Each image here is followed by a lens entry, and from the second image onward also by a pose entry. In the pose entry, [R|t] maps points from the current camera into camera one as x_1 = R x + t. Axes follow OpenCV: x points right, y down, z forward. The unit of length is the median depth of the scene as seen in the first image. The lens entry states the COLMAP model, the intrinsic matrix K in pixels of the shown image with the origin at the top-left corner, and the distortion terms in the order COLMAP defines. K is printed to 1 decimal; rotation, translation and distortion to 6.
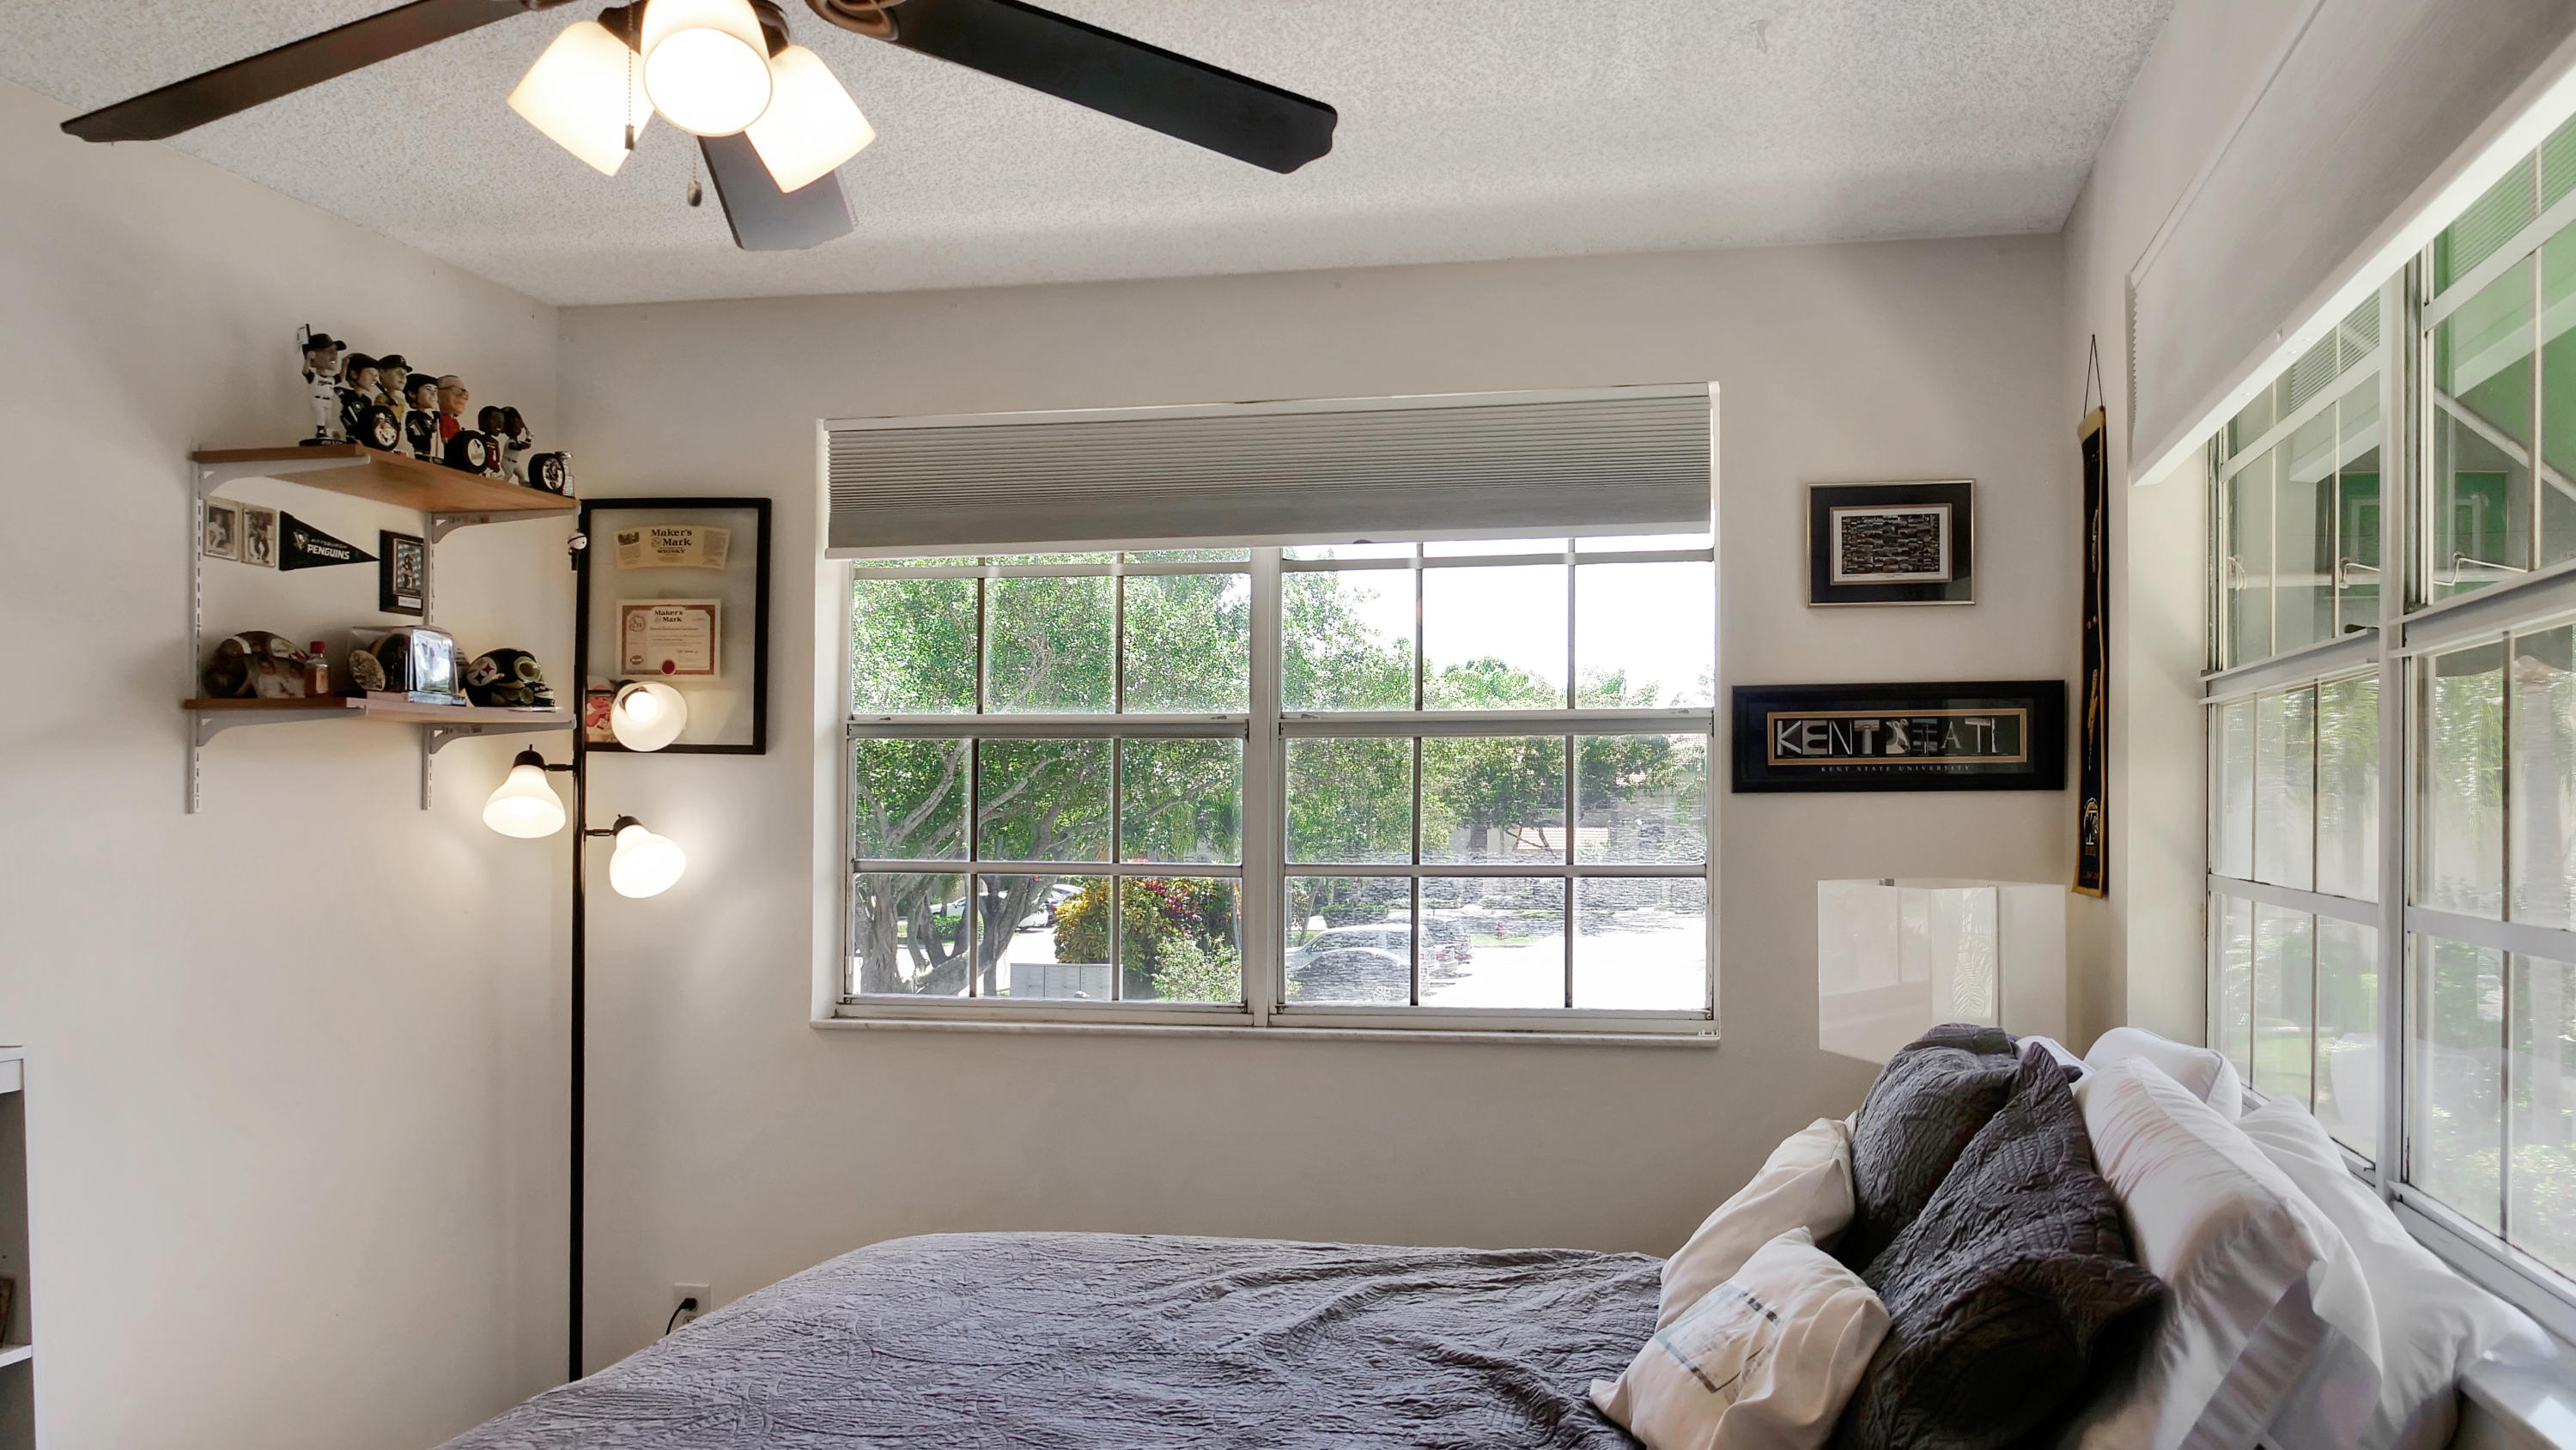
lens RADIAL K [[1945.9, 0, 1286.8], [0, 1945.9, 776.8], [0, 0, 1]] dist [-0.047482, 0.009215]
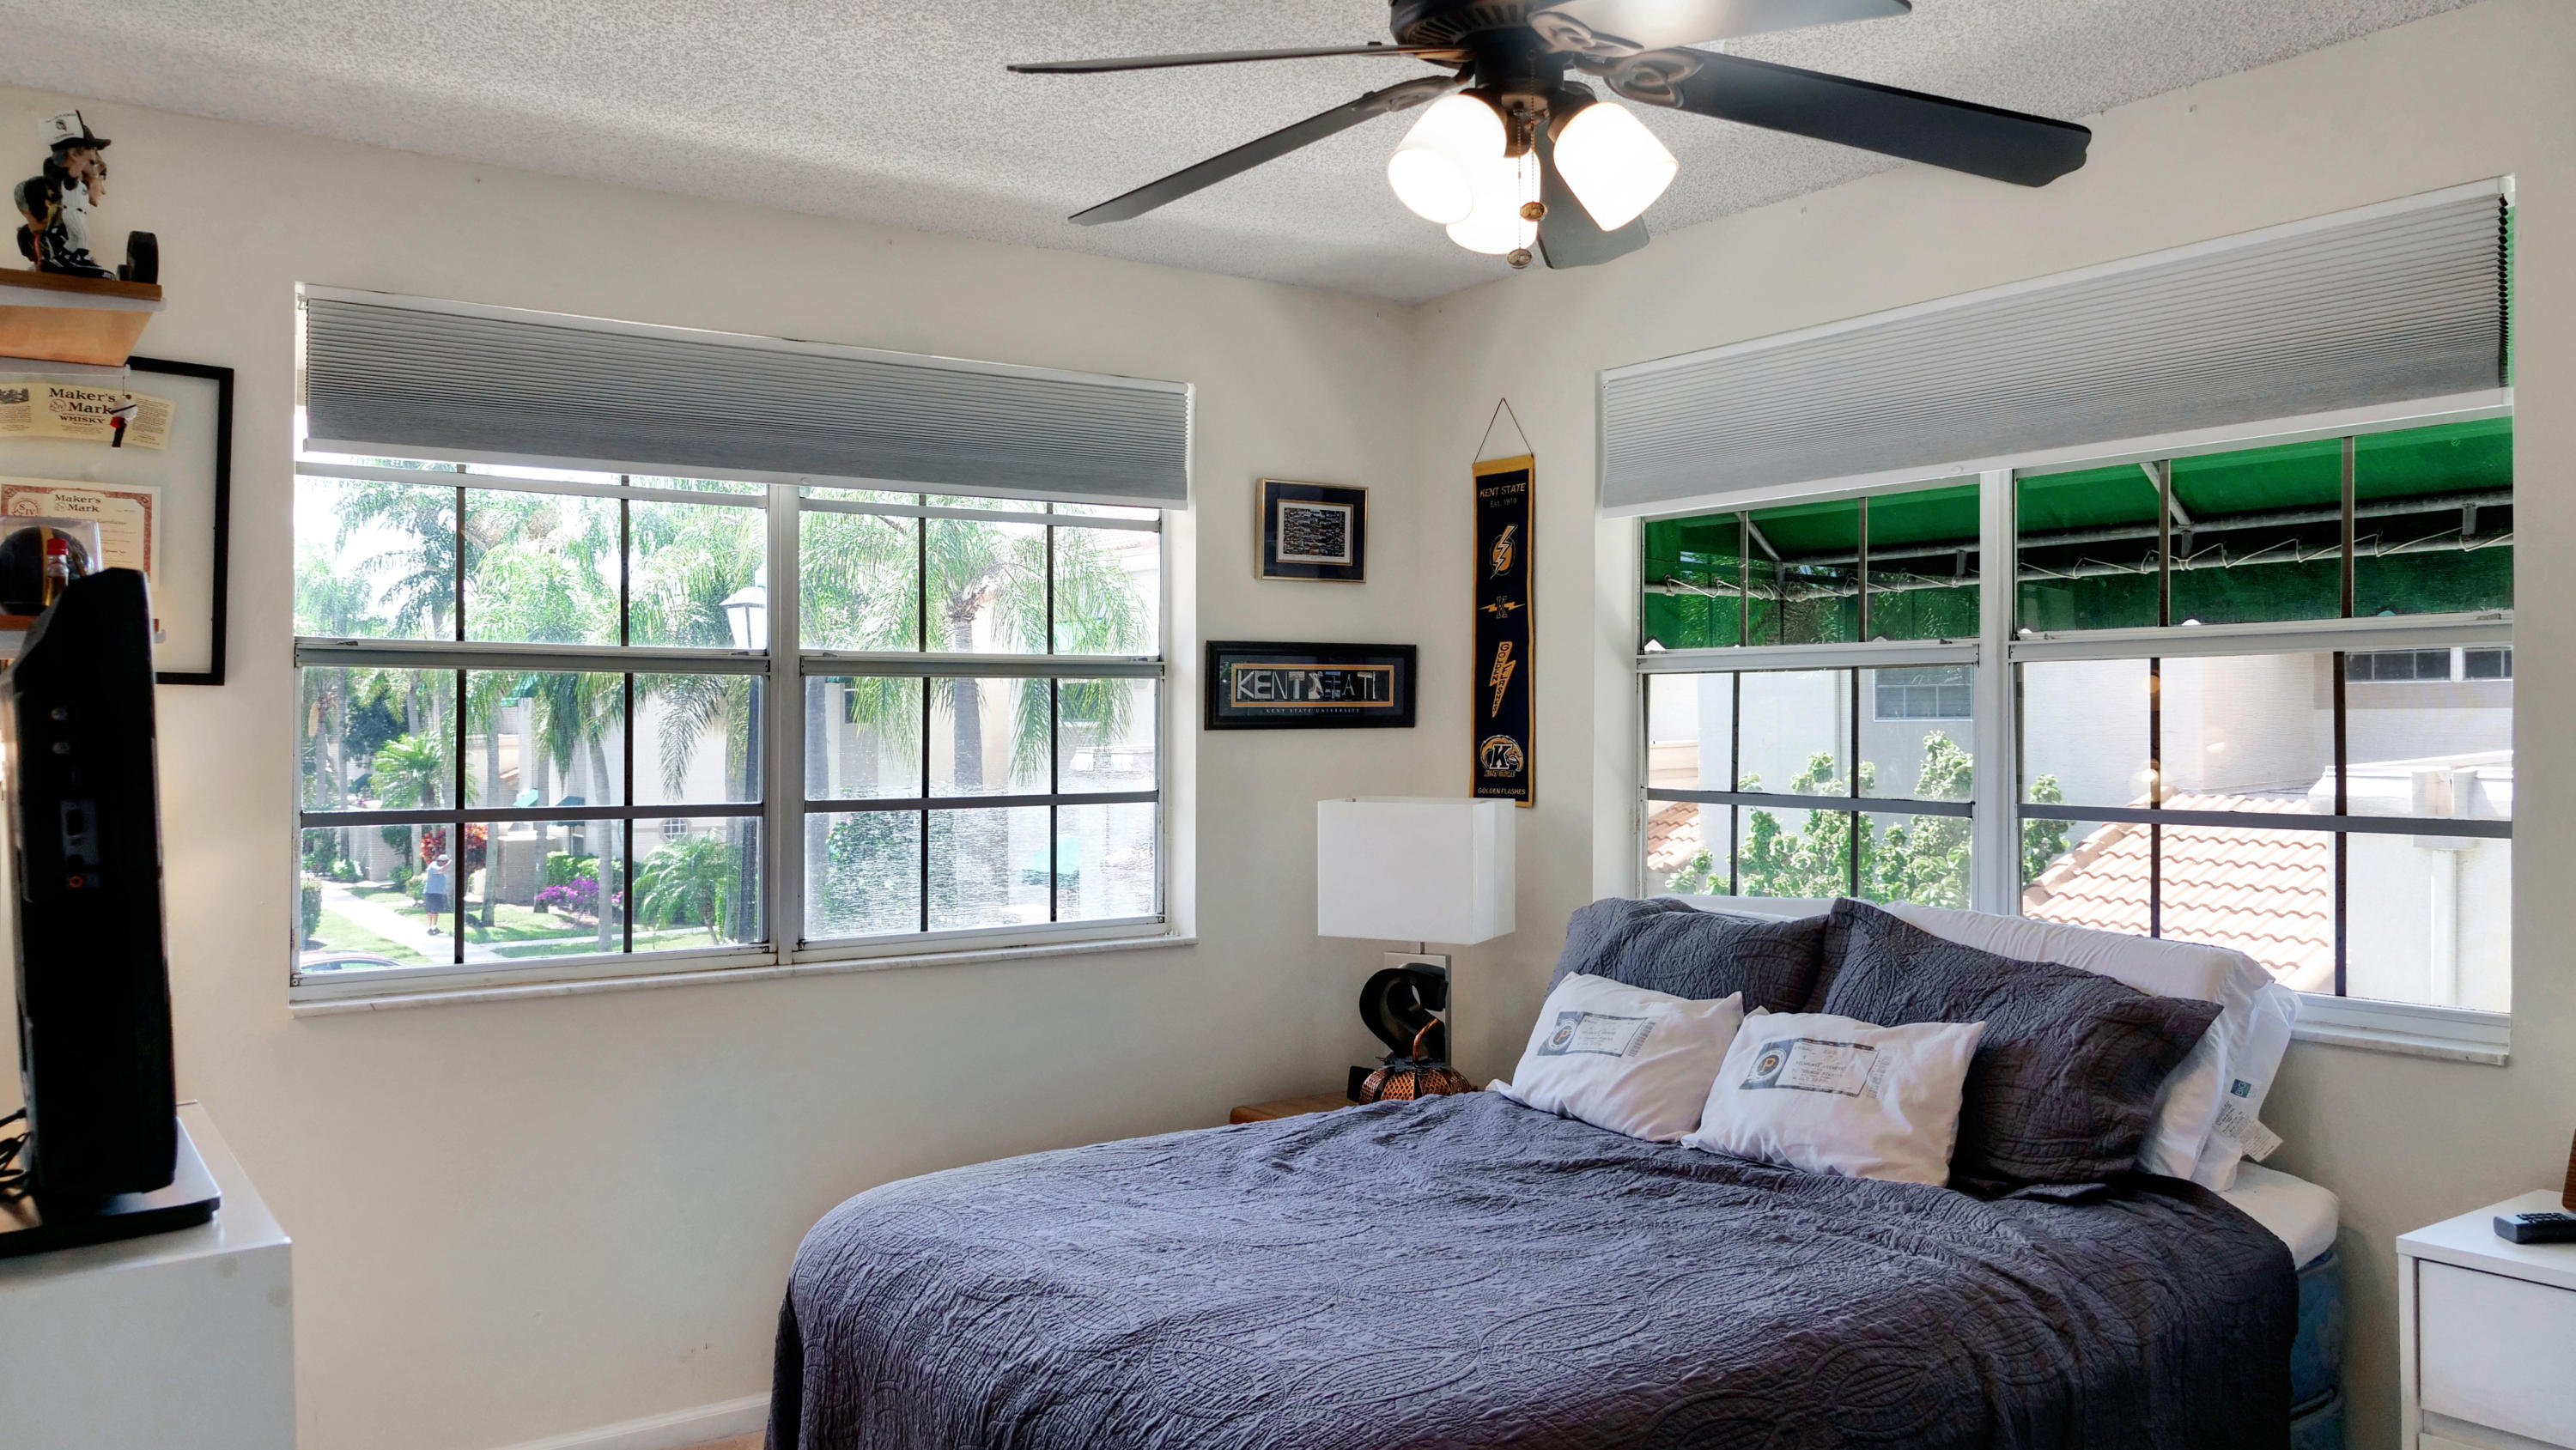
lens RADIAL K [[1945.9, 0, 1289.0], [0, 1945.9, 719.2], [0, 0, 1]] dist [-0.047482, 0.009215]
pose [[0.686292, 0.003648, 0.727317, -0.611267], [-0.002416, 0.999993, -0.002736, 0.004809], [-0.727322, 0.000120, 0.686296, 0.141570]]
